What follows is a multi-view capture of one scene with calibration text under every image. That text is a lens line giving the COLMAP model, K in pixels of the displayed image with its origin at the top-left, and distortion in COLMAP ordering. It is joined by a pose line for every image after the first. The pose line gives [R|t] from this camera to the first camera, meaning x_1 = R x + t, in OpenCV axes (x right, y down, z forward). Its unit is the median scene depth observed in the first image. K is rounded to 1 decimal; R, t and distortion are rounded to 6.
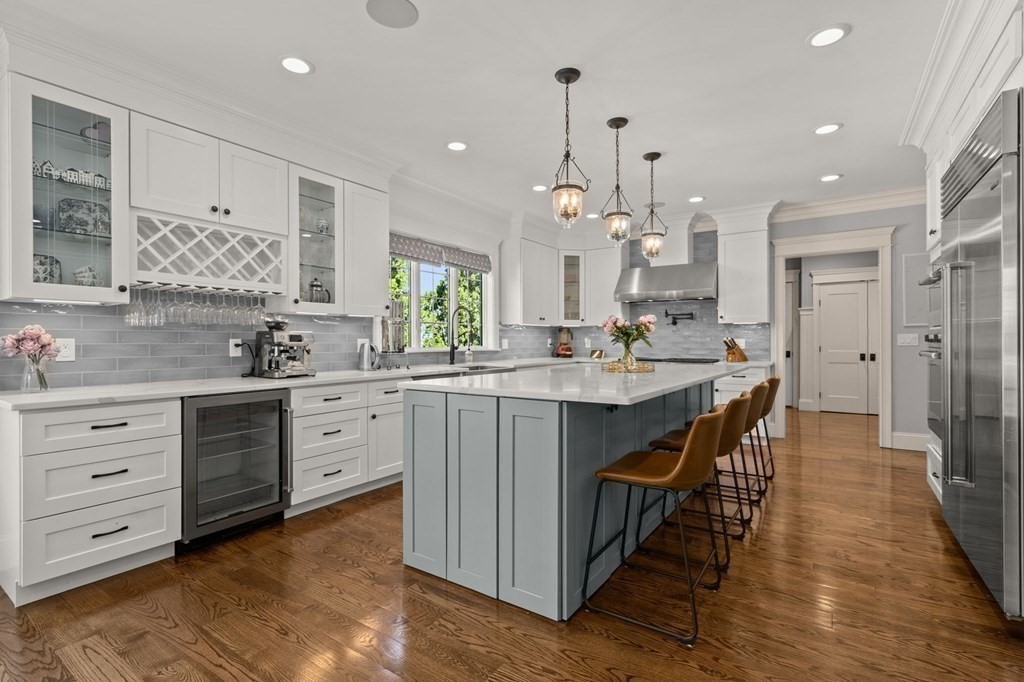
lens RADIAL K [[469.6, 0, 514.2], [0, 469.6, 345.5], [0, 0, 1]] dist [-0.000430, -0.000117]
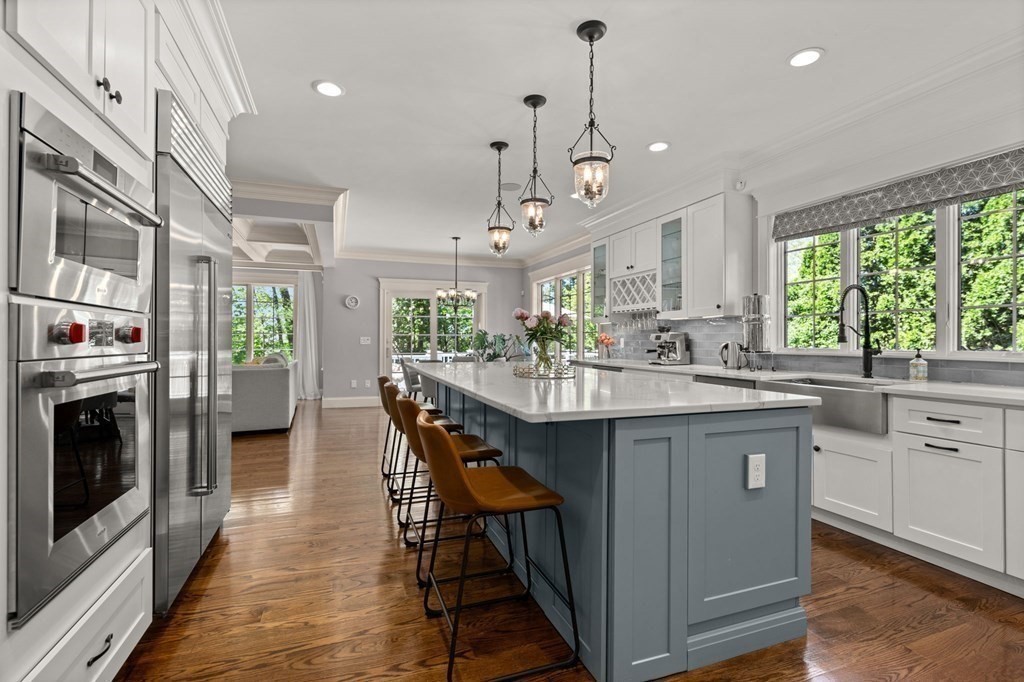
lens RADIAL K [[469.6, 0, 518.5], [0, 469.6, 339.5], [0, 0, 1]] dist [-0.000430, -0.000117]
pose [[-0.562827, 0.000752, -0.826575, 1.080690], [-0.008667, 0.999939, 0.006811, -0.017203], [0.826529, 0.010998, -0.562786, 1.617700]]
